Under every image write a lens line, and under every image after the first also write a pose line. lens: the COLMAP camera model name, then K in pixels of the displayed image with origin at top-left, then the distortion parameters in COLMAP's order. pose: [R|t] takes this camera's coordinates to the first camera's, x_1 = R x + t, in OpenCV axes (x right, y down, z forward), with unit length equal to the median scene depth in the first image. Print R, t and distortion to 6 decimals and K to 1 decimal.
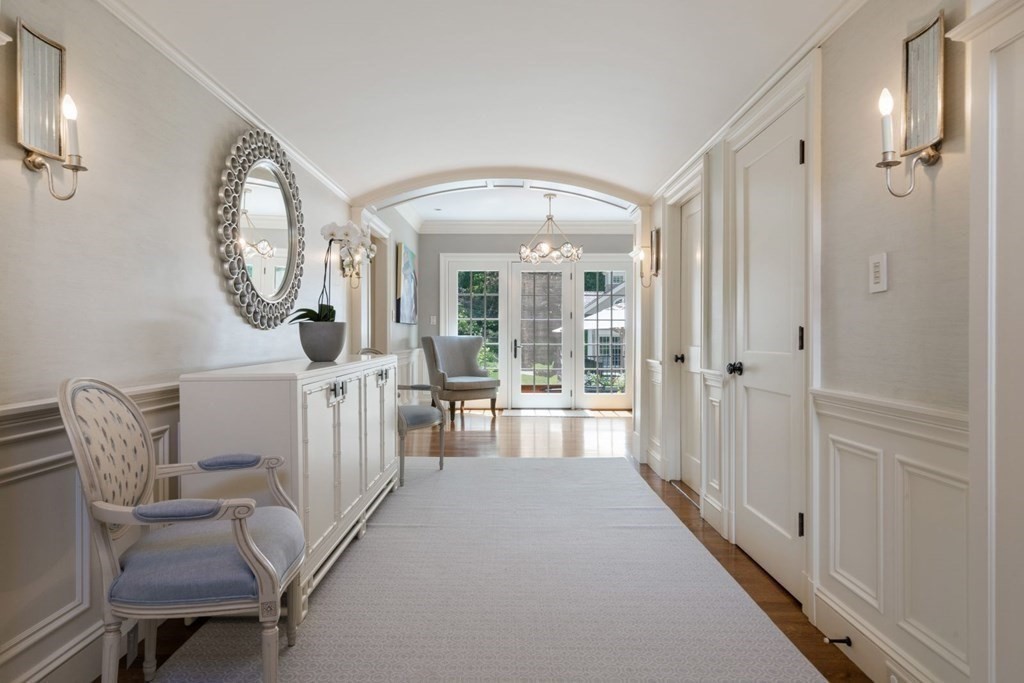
lens RADIAL K [[534.5, 0, 518.4], [0, 534.5, 339.2], [0, 0, 1]] dist [0.005061, 0.001182]
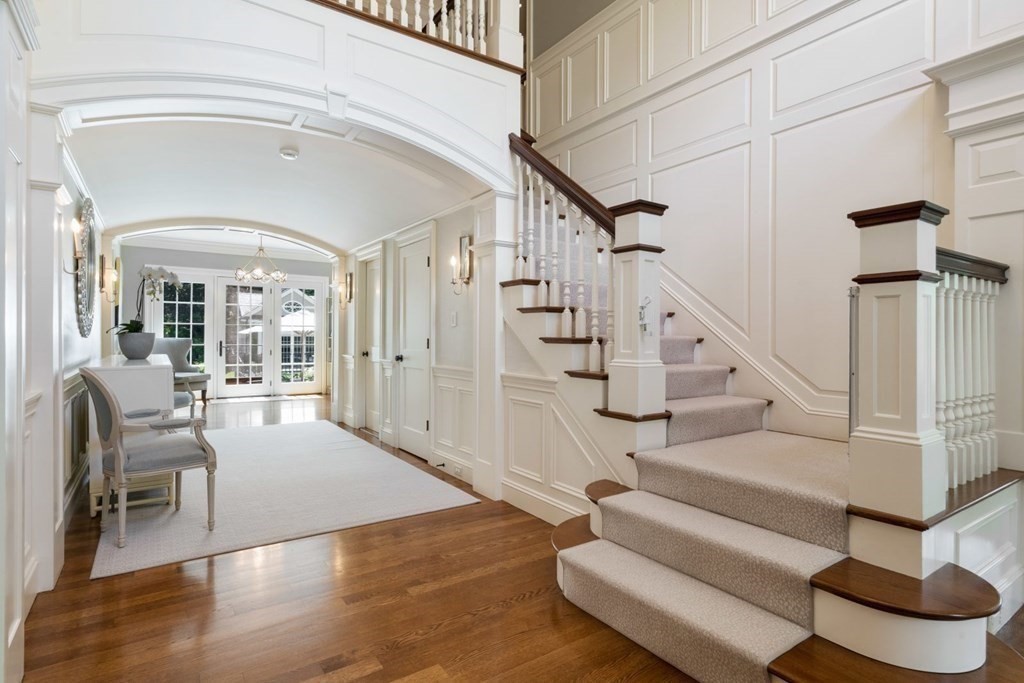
lens RADIAL K [[534.5, 0, 514.7], [0, 534.5, 337.4], [0, 0, 1]] dist [0.005061, 0.001182]
pose [[0.811275, 0.002820, 0.584658, -0.275217], [-0.003871, 0.999992, 0.000548, -0.016651], [-0.584652, -0.002707, 0.811280, -0.581330]]
